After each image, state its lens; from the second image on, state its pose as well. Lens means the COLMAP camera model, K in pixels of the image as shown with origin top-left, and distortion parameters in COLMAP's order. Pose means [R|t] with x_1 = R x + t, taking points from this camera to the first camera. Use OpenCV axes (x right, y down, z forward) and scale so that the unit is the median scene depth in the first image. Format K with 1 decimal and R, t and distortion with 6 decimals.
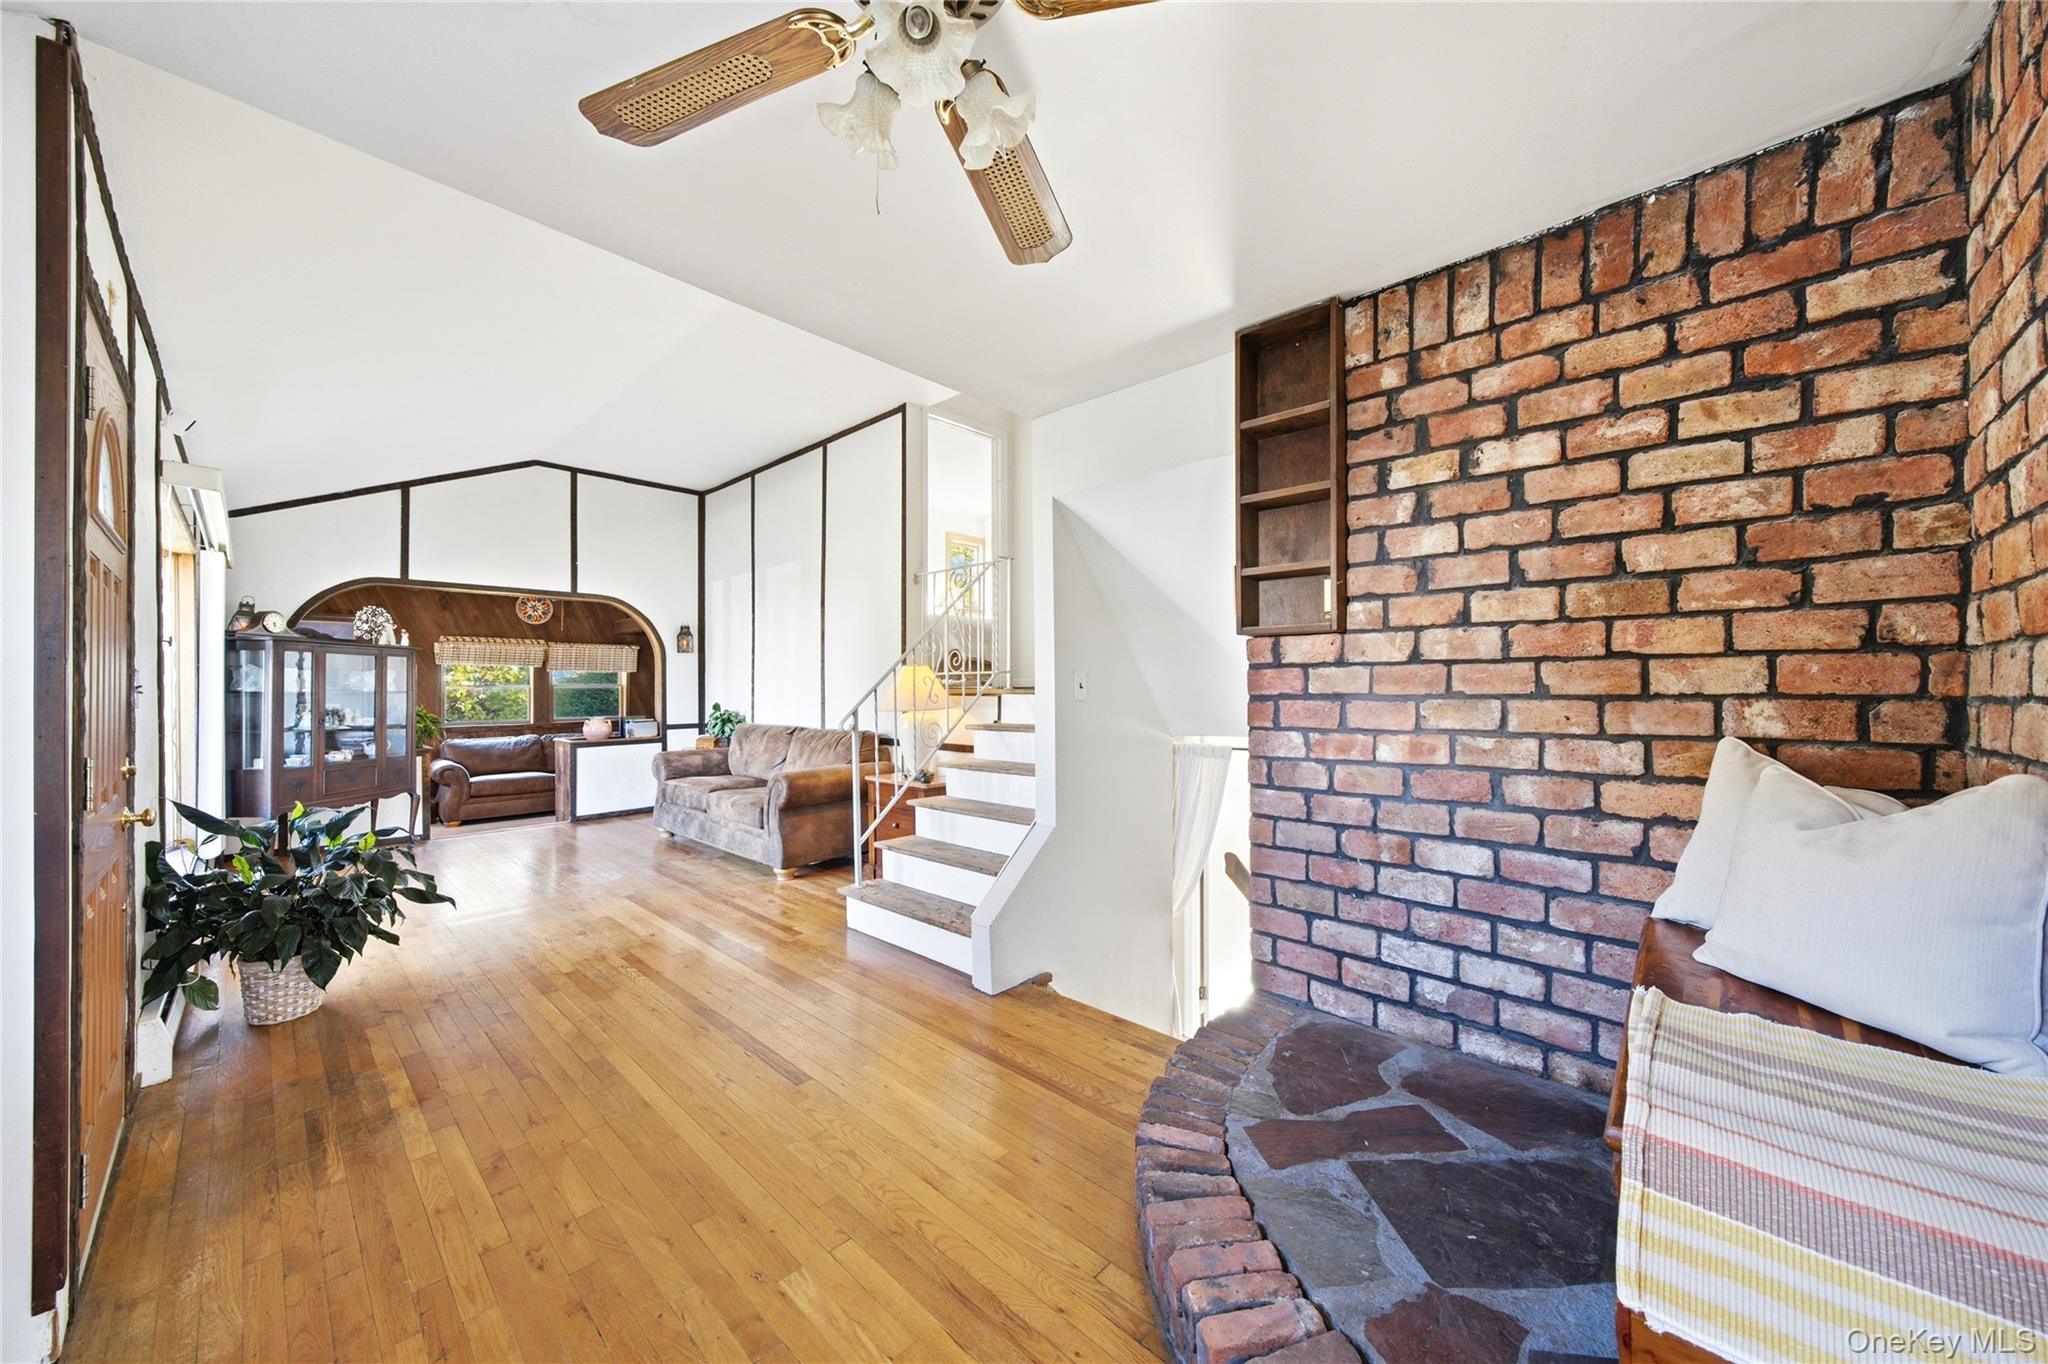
lens RADIAL K [[716.4, 0, 1024.7], [0, 716.4, 676.1], [0, 0, 1]] dist [-0.000776, 0.000015]
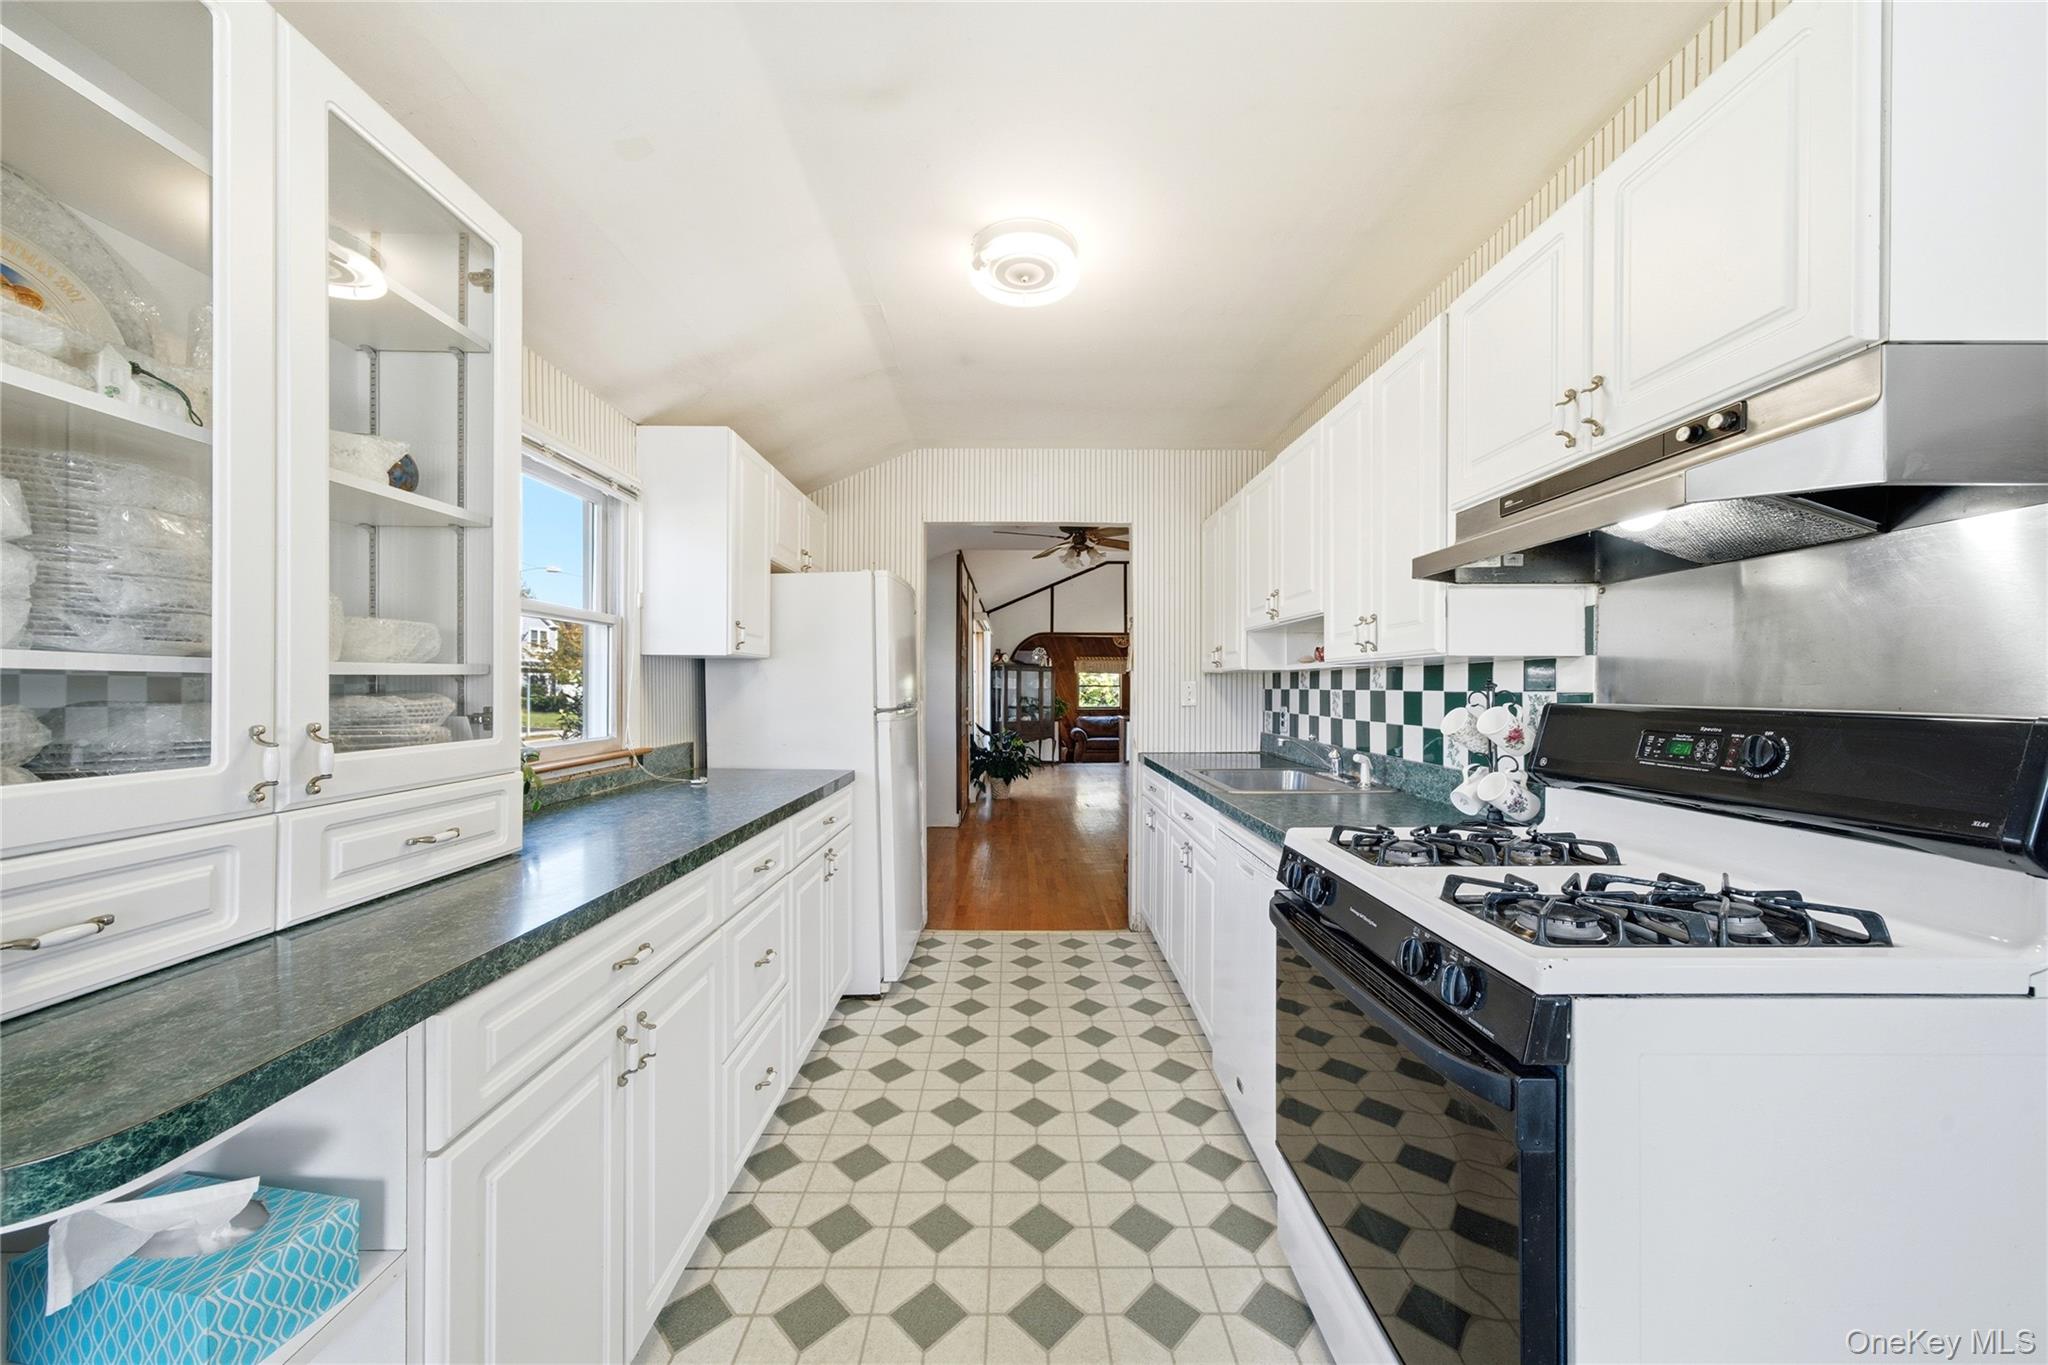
lens RADIAL K [[767.0, 0, 1038.0], [0, 767.0, 667.6], [0, 0, 1]] dist [0.001899, 0.000489]
pose [[0.699692, -0.004190, -0.714433, 0.603423], [-0.000791, 0.999978, -0.006639, -0.021329], [0.714444, 0.005210, 0.699673, -0.499073]]
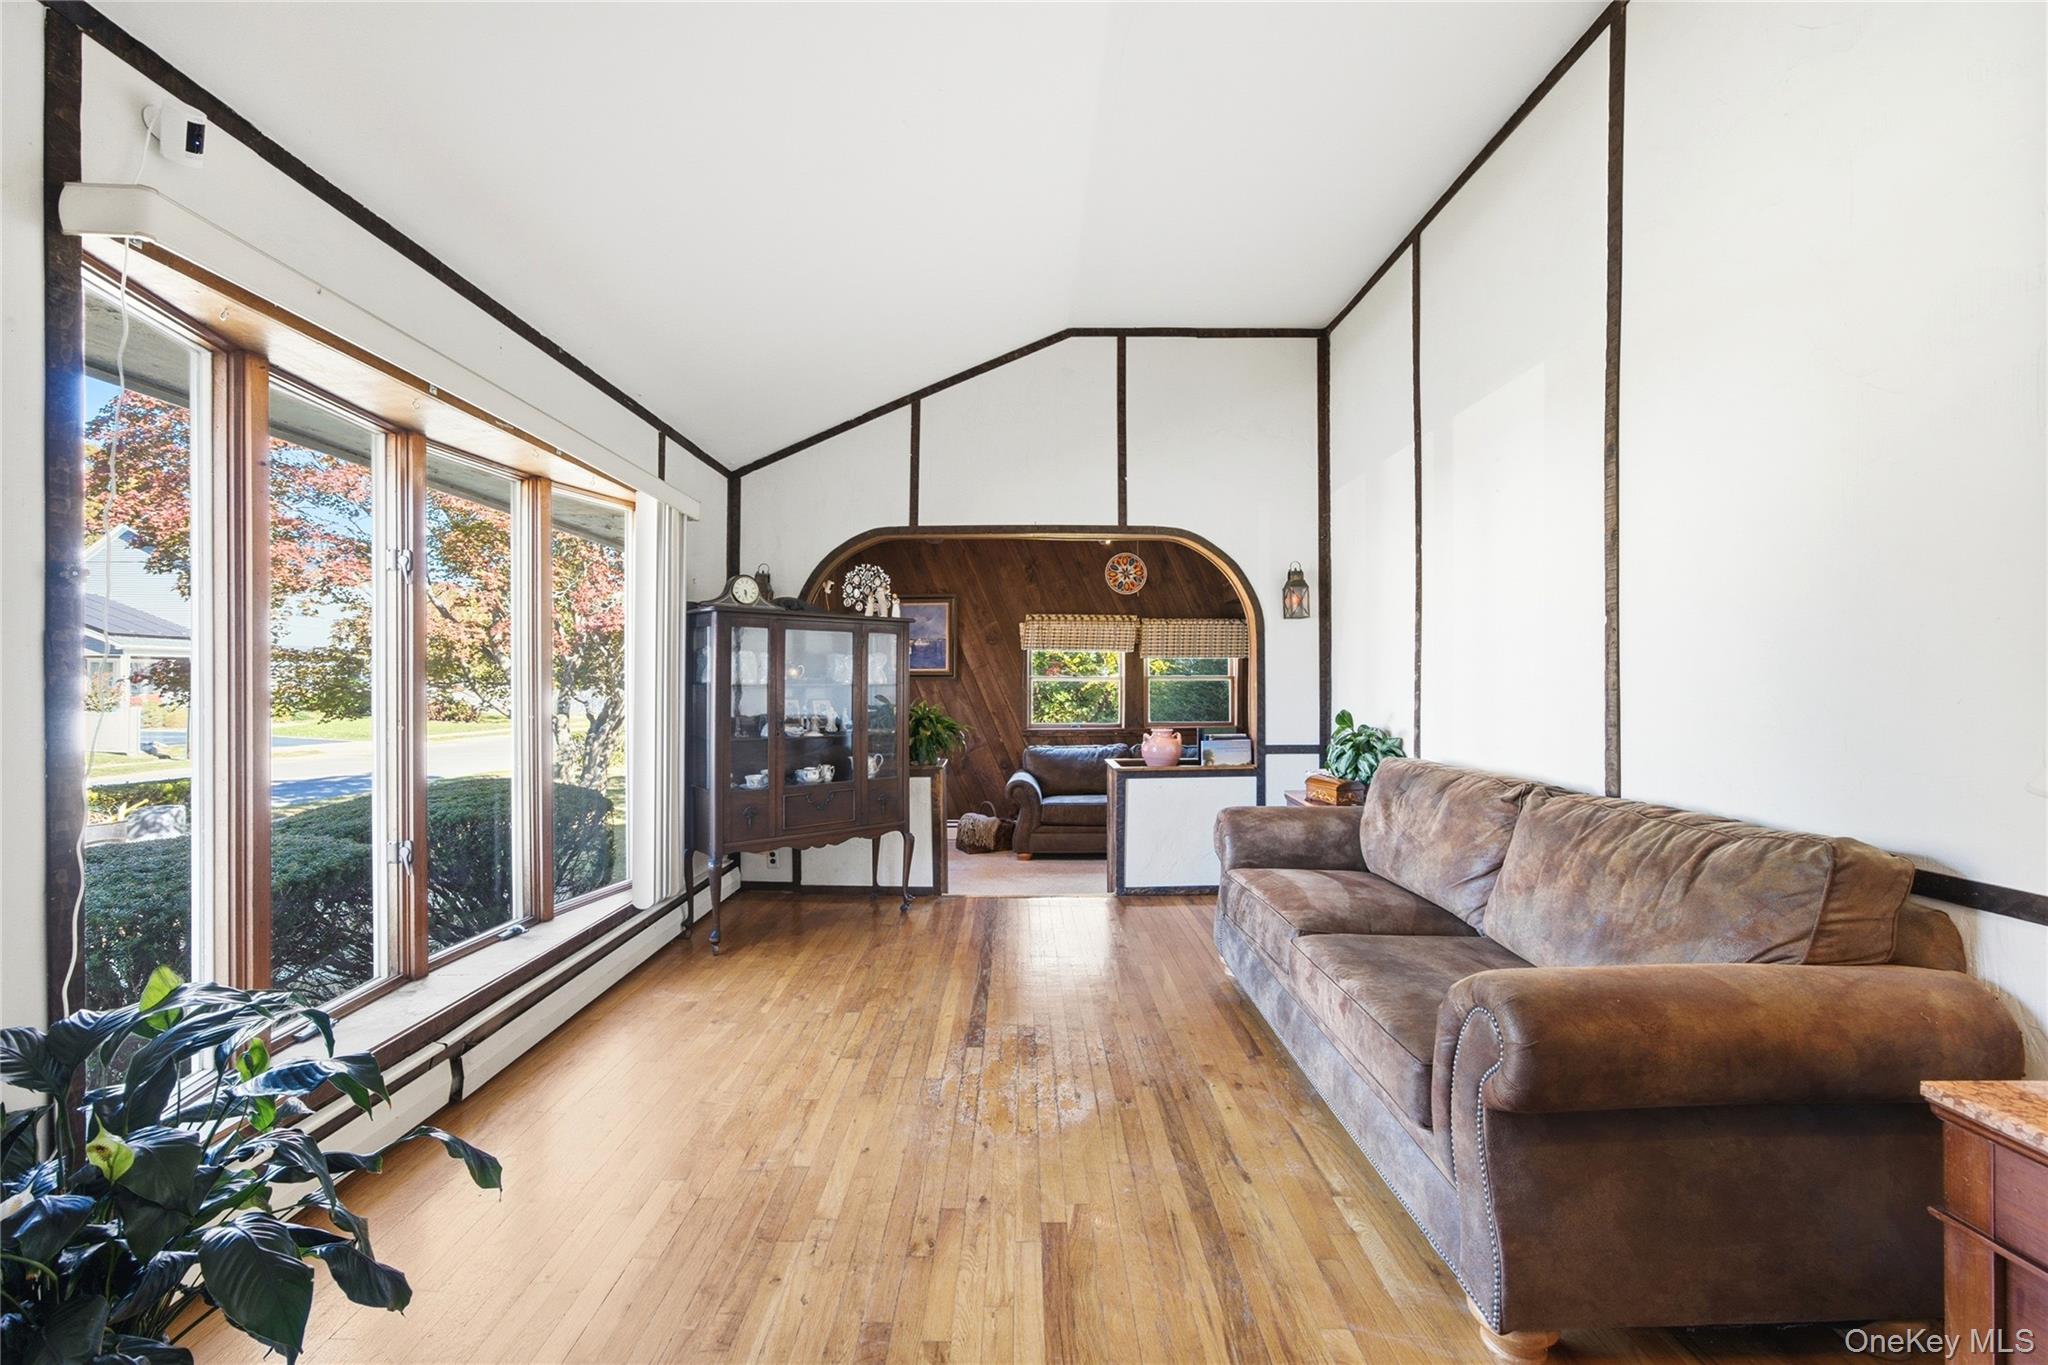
lens RADIAL K [[836.4, 0, 1020.8], [0, 836.4, 666.7], [0, 0, 1]] dist [-0.002927, 0.000133]
pose [[0.675219, -0.010000, -0.737550, -0.166704], [0.007353, 0.999950, -0.006826, 0.010418], [0.737581, -0.000815, 0.675258, 0.482371]]
